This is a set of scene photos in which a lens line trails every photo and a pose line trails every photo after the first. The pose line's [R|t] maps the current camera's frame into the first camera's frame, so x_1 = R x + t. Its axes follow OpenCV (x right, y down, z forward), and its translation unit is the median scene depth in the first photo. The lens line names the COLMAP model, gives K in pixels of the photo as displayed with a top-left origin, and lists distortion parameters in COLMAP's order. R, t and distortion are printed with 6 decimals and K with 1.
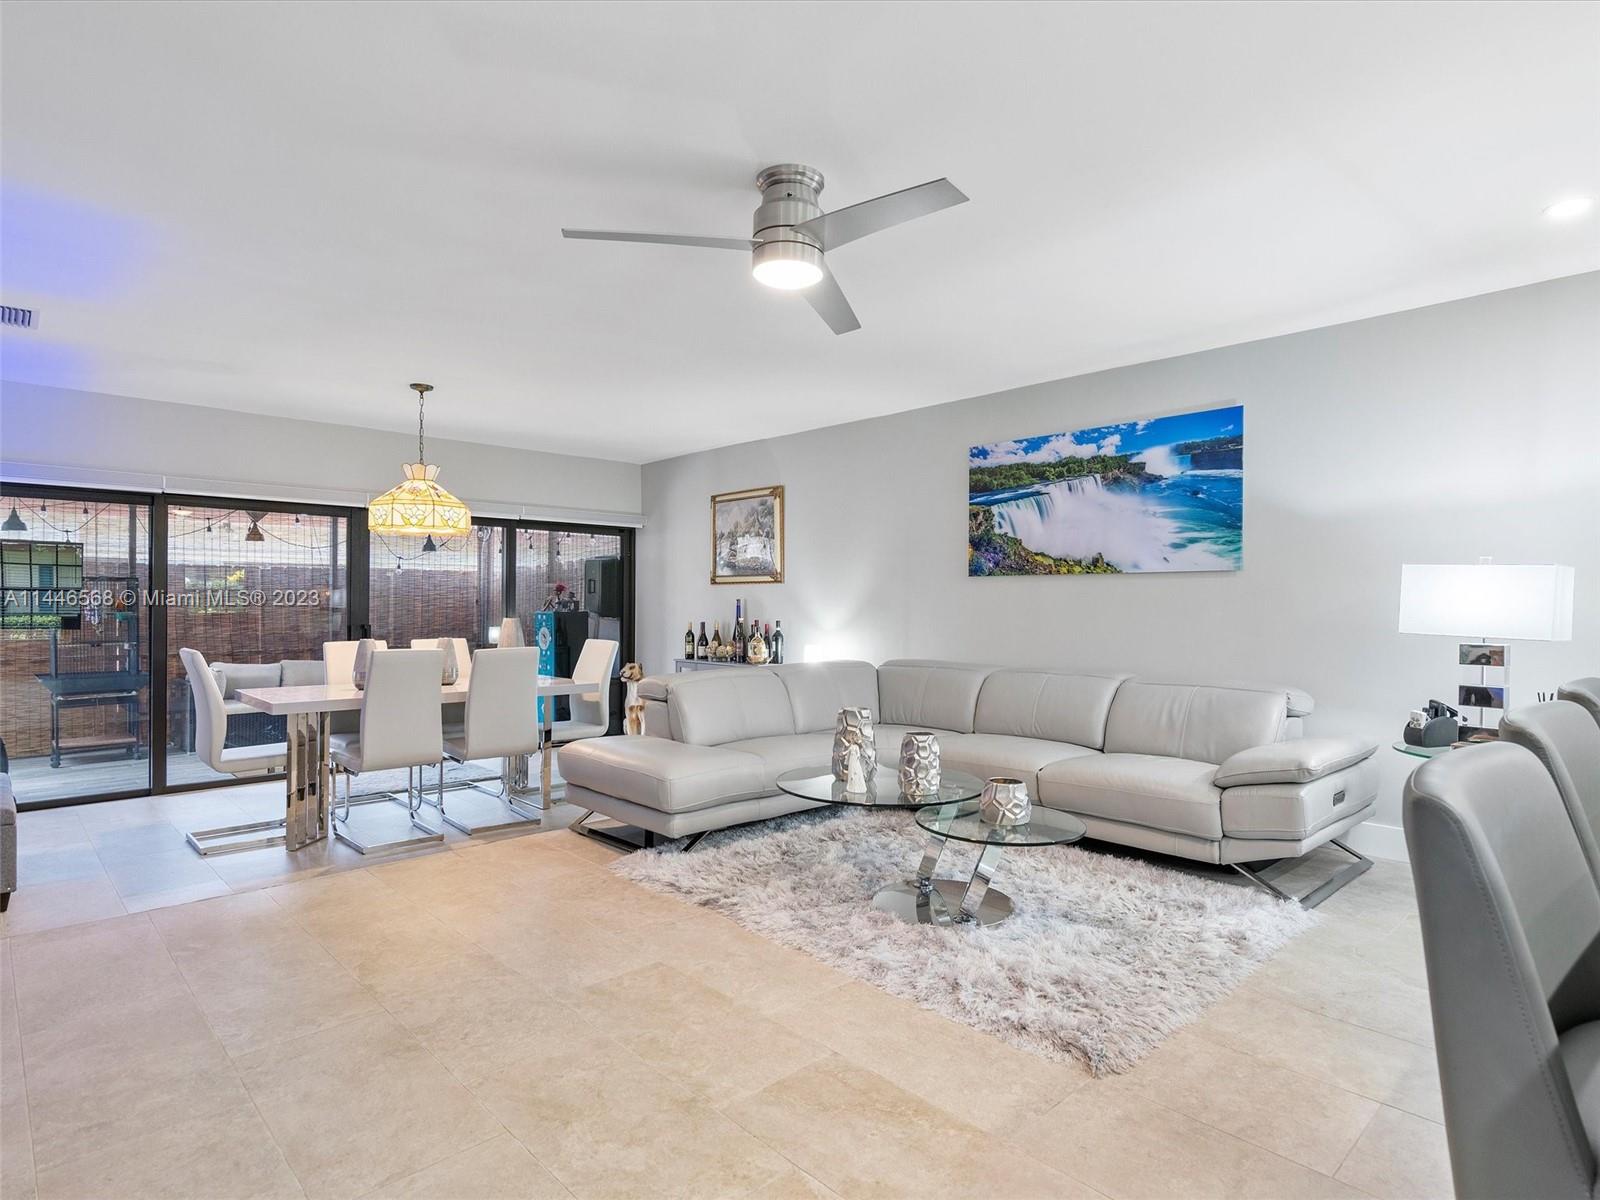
lens RADIAL K [[862.2, 0, 805.3], [0, 862.2, 602.2], [0, 0, 1]] dist [-0.001912, 0.002280]
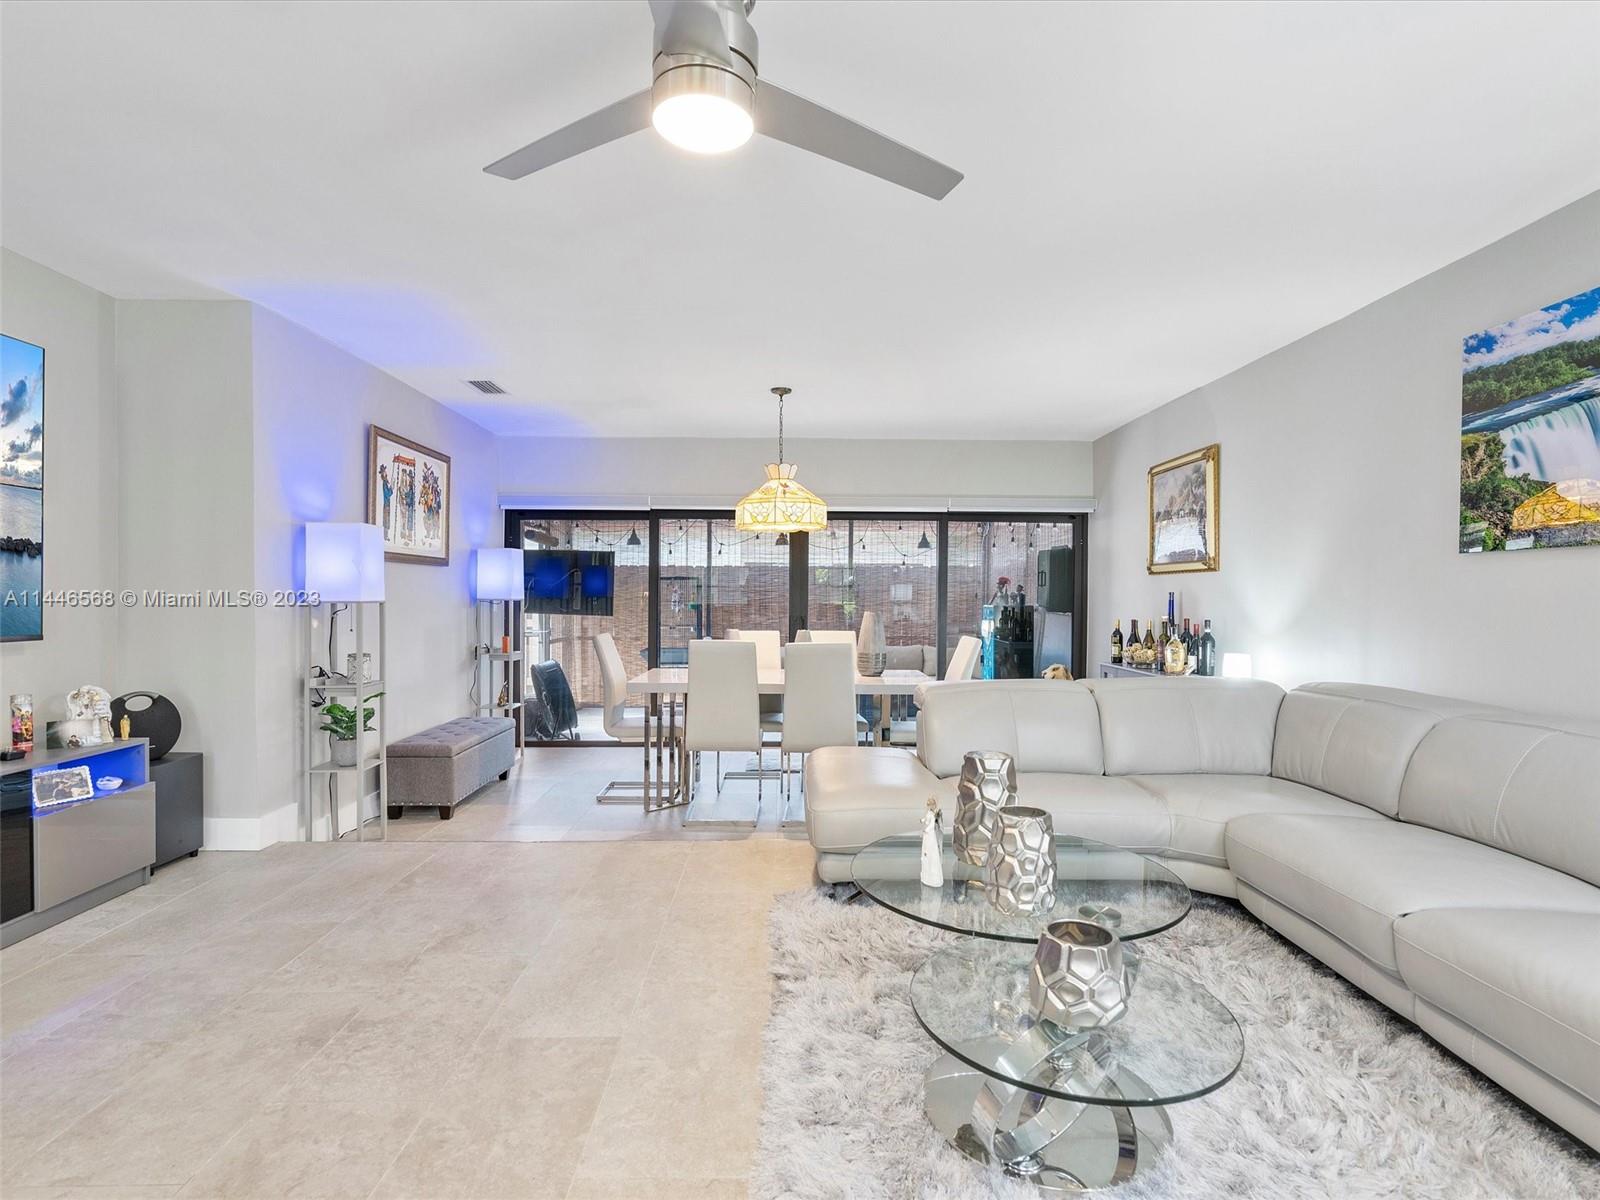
lens RADIAL K [[809.0, 0, 805.5], [0, 809.0, 607.0], [0, 0, 1]] dist [-0.010343, 0.003730]
pose [[0.738061, 0.009788, -0.674663, 0.238305], [-0.000618, 0.999904, 0.013830, 0.000019], [0.674734, -0.009790, 0.737996, 0.284272]]
